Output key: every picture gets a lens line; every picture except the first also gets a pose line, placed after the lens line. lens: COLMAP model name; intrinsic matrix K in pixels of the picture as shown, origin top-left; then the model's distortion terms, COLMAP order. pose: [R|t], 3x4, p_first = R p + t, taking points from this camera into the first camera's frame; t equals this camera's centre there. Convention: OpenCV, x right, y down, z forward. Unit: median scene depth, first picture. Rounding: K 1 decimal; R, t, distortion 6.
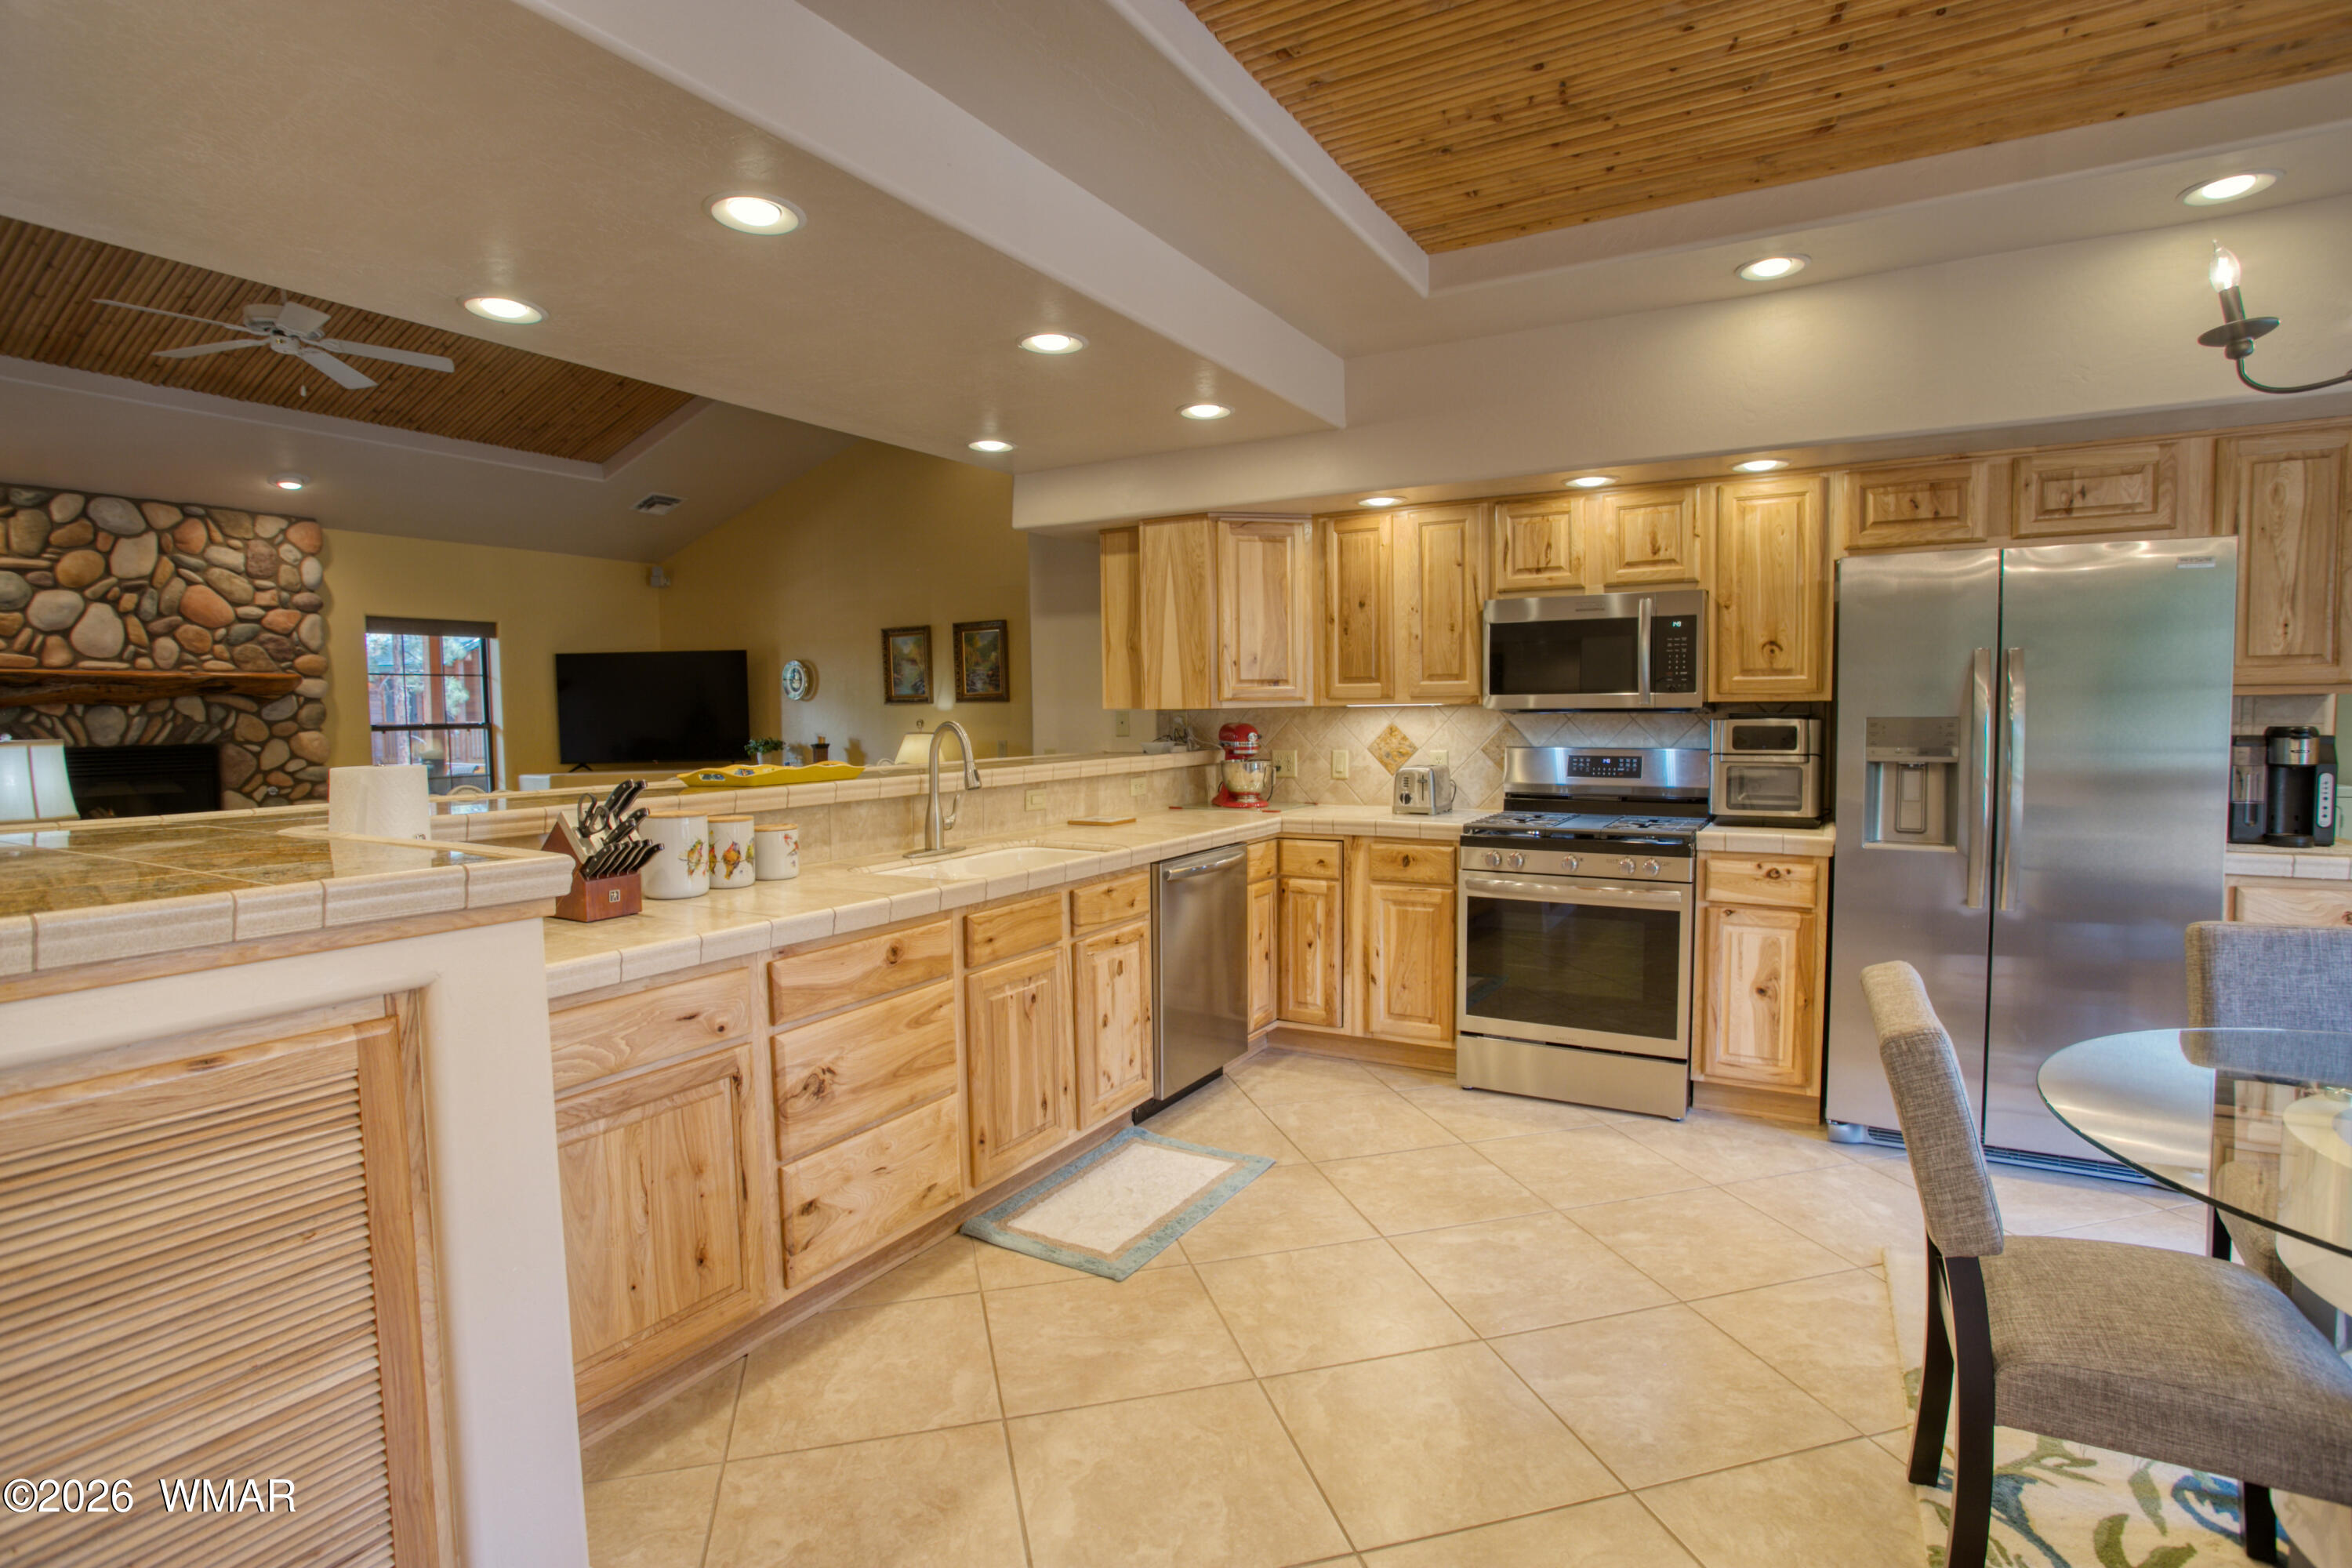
lens RADIAL K [[1146.9, 0, 1188.4], [0, 1146.9, 779.9], [0, 0, 1]] dist [-0.068598, 0.025576]
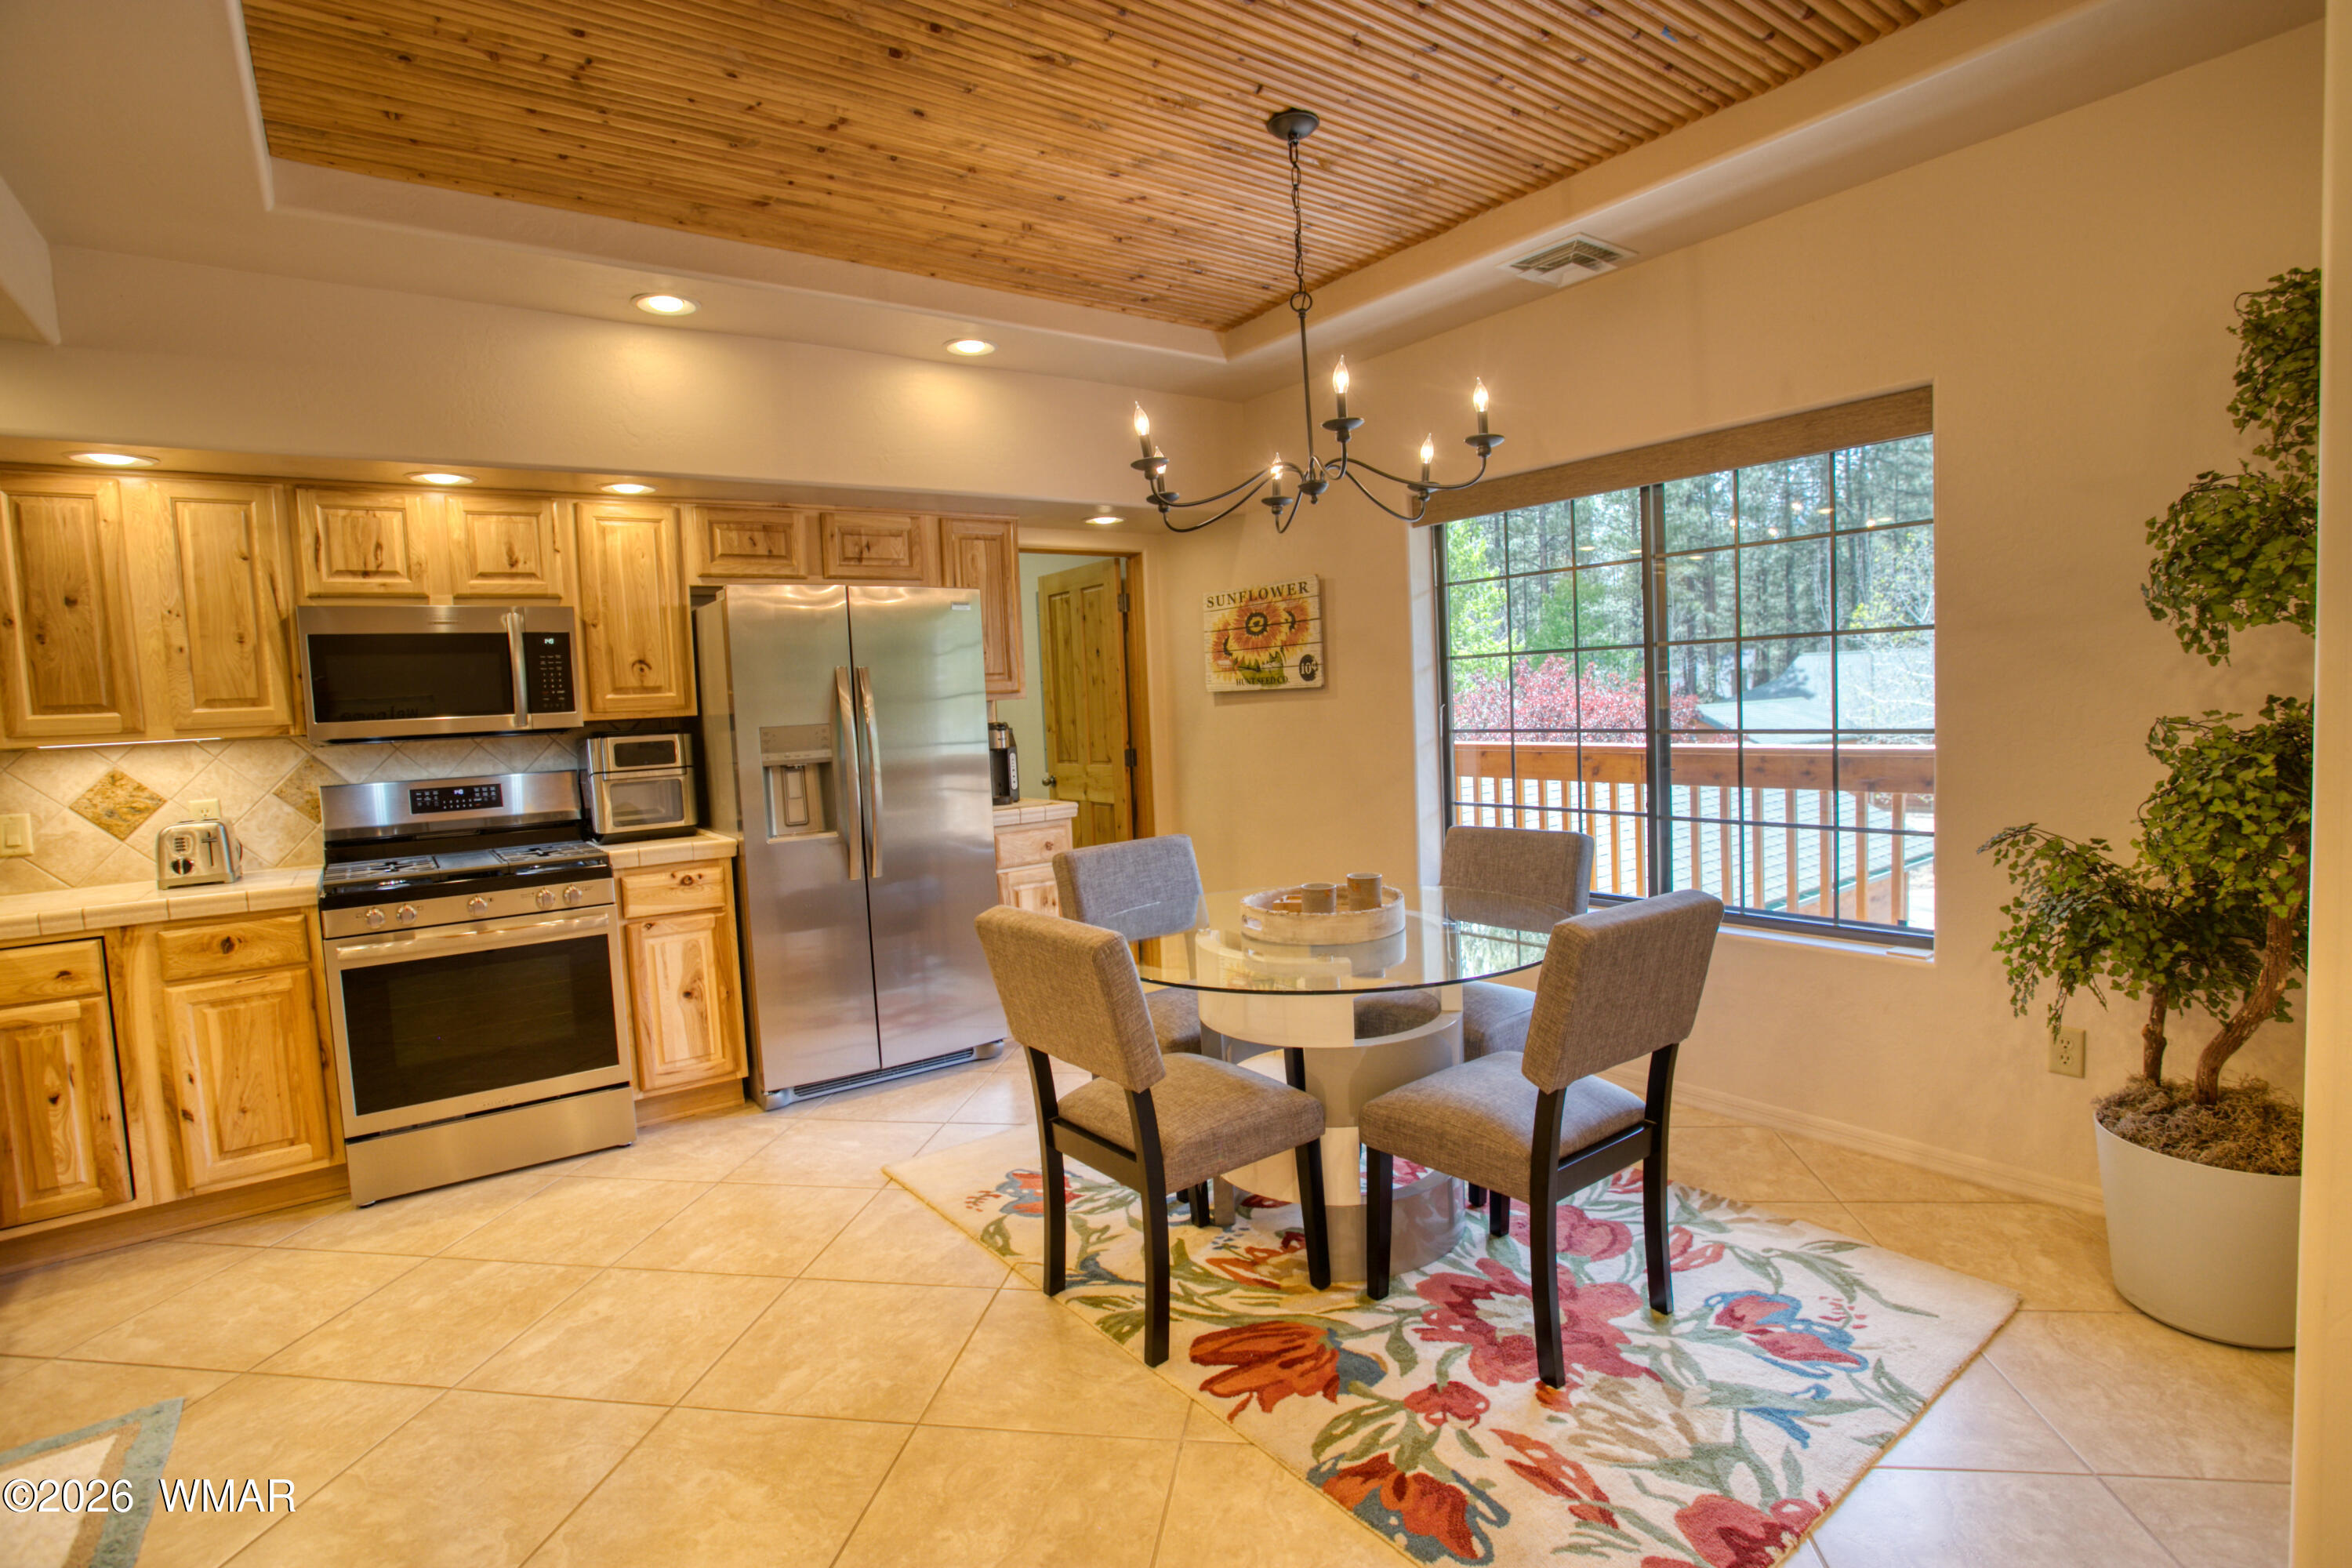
lens RADIAL K [[1146.9, 0, 1176.1], [0, 1146.9, 779.7], [0, 0, 1]] dist [-0.068598, 0.025576]
pose [[0.398192, -0.071591, 0.914504, -0.206043], [0.096153, 0.994715, 0.036004, -0.003495], [-0.912249, 0.073596, 0.402972, 0.121360]]
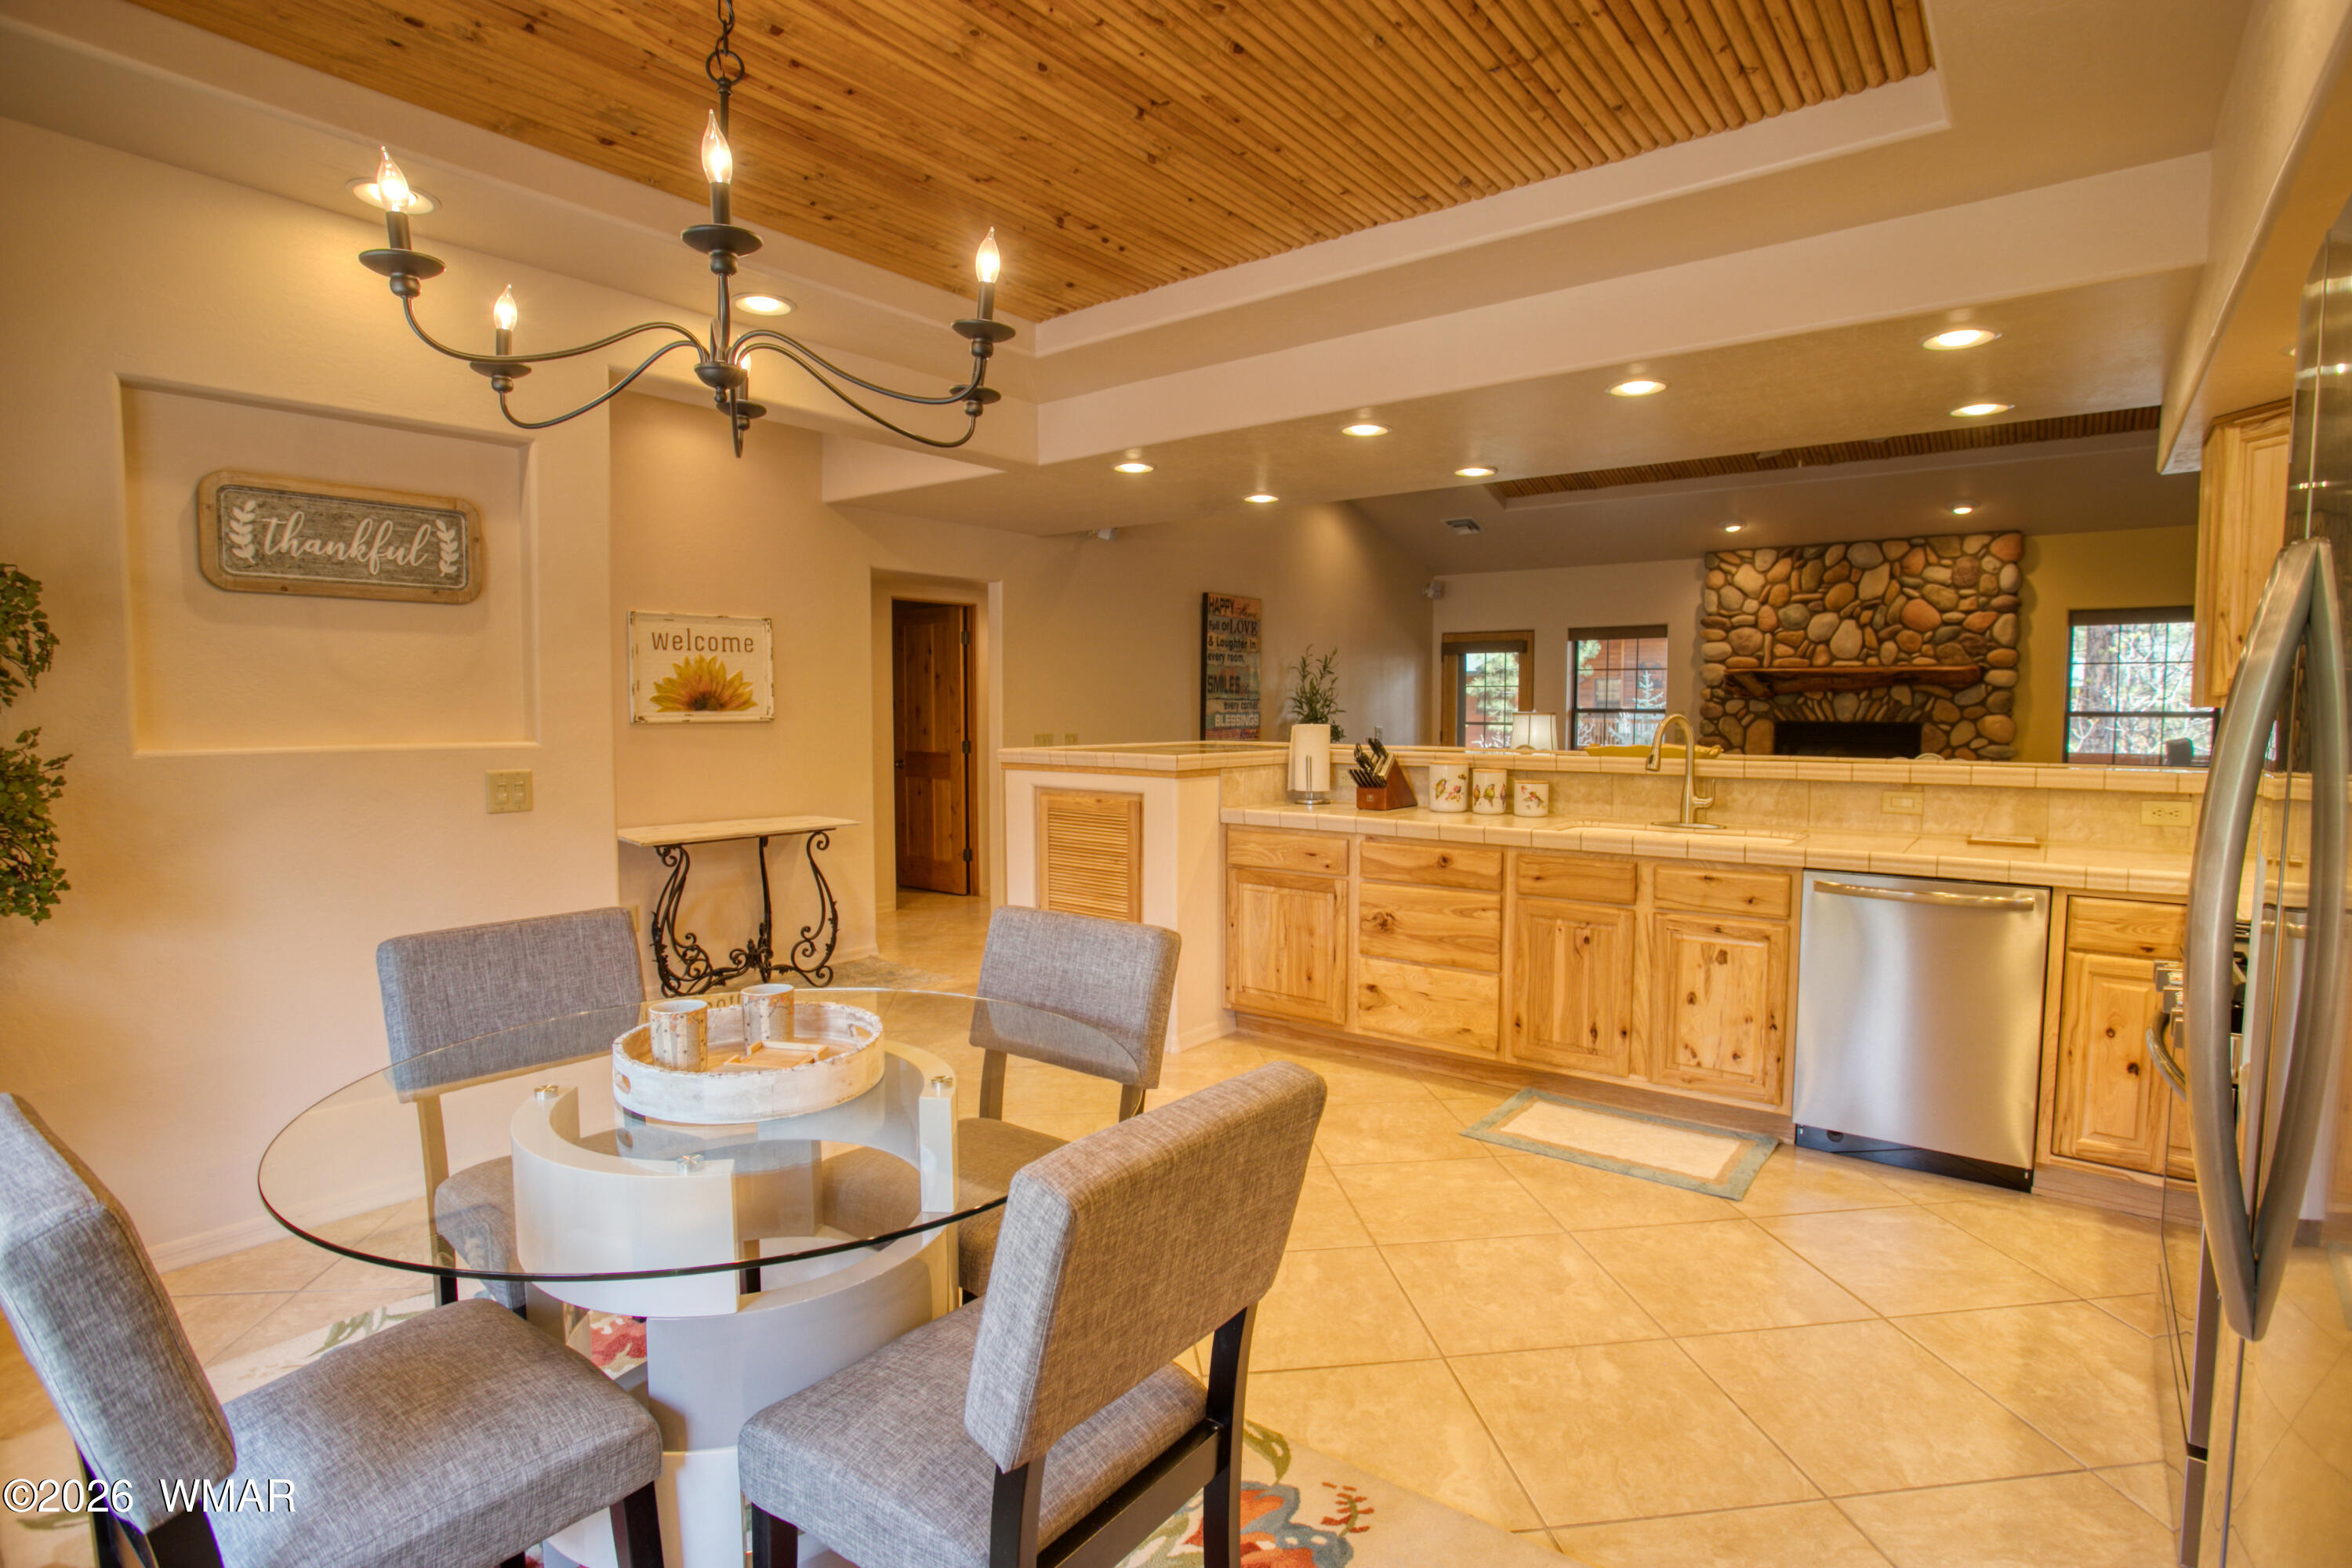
lens RADIAL K [[1146.9, 0, 1185.5], [0, 1146.9, 783.7], [0, 0, 1]] dist [-0.068598, 0.025576]
pose [[-0.138630, 0.079387, -0.987157, 0.778576], [-0.059608, 0.994306, 0.088332, -0.039575], [0.988549, 0.071088, -0.133109, 0.511299]]
